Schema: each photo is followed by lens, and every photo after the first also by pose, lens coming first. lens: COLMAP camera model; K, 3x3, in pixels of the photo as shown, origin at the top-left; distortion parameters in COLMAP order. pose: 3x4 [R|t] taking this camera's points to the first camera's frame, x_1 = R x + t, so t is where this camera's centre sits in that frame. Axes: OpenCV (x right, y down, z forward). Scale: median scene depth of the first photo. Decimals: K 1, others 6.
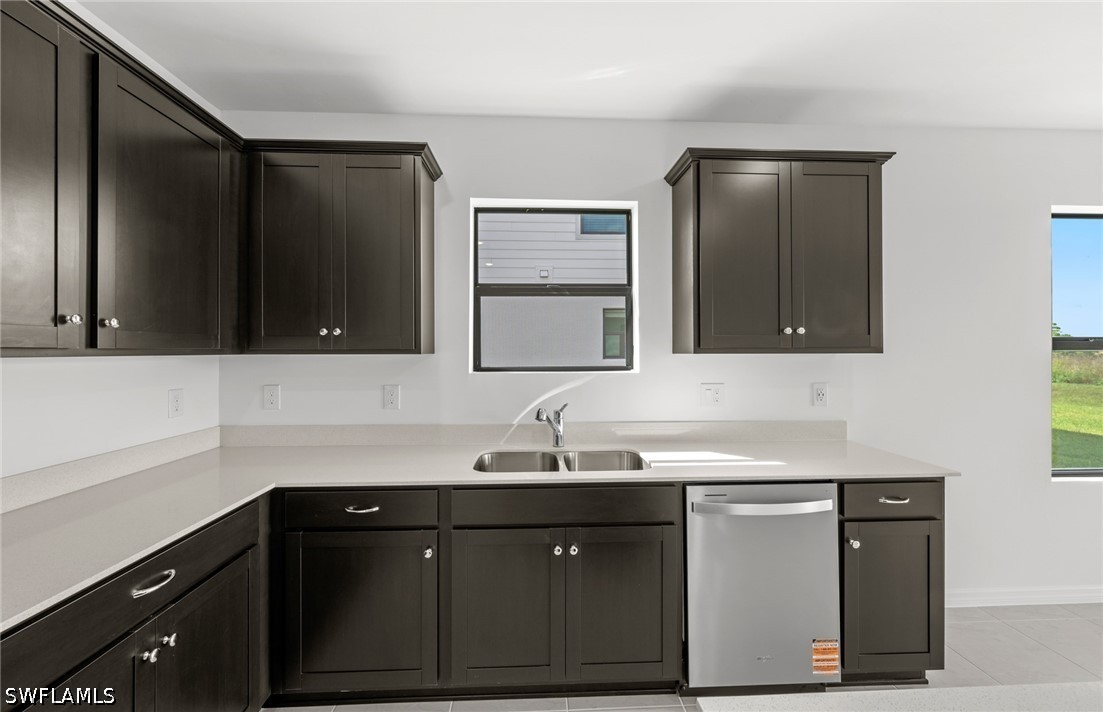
lens RADIAL K [[442.2, 0, 548.9], [0, 442.2, 348.8], [0, 0, 1]] dist [-0.000984, 0.000606]
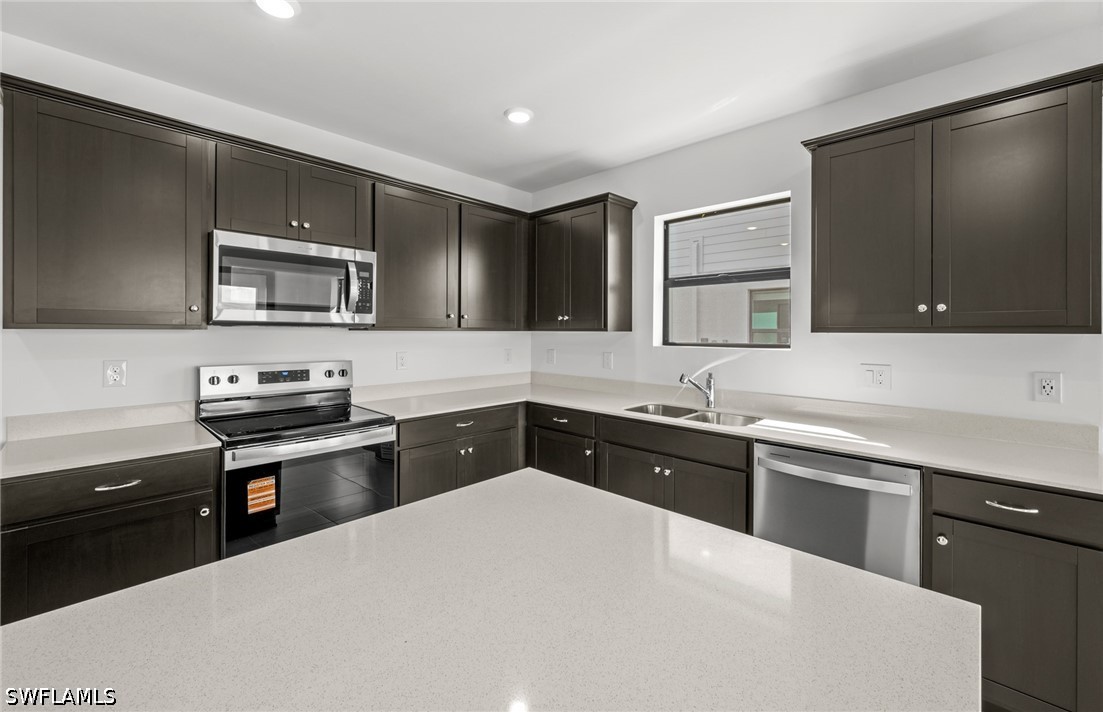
lens RADIAL K [[442.2, 0, 557.1], [0, 442.2, 333.2], [0, 0, 1]] dist [-0.000984, 0.000606]
pose [[0.692440, 0.006910, -0.721442, 0.666186], [-0.003858, 0.999975, 0.005876, 0.008703], [0.721465, -0.001285, 0.692450, -0.175769]]
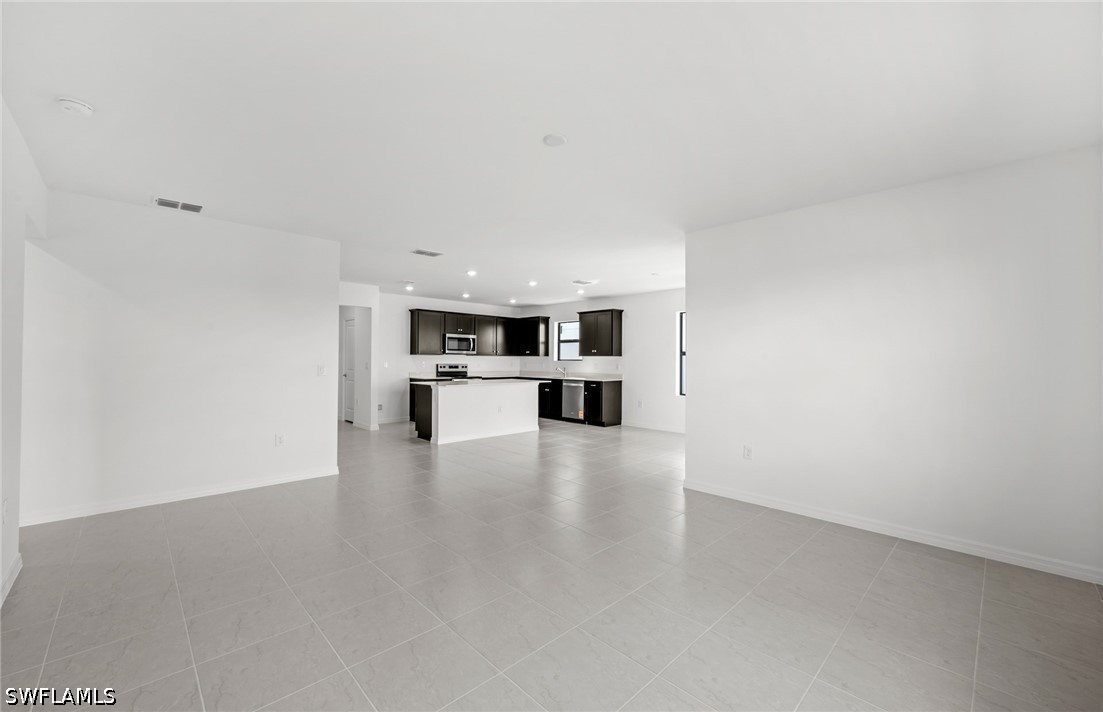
lens RADIAL K [[442.2, 0, 552.3], [0, 442.2, 364.1], [0, 0, 1]] dist [-0.000984, 0.000606]
pose [[0.658036, 0.012662, -0.752880, 3.588814], [-0.006698, 0.999917, 0.010963, 0.044291], [0.752957, -0.002171, 0.658066, -2.226024]]
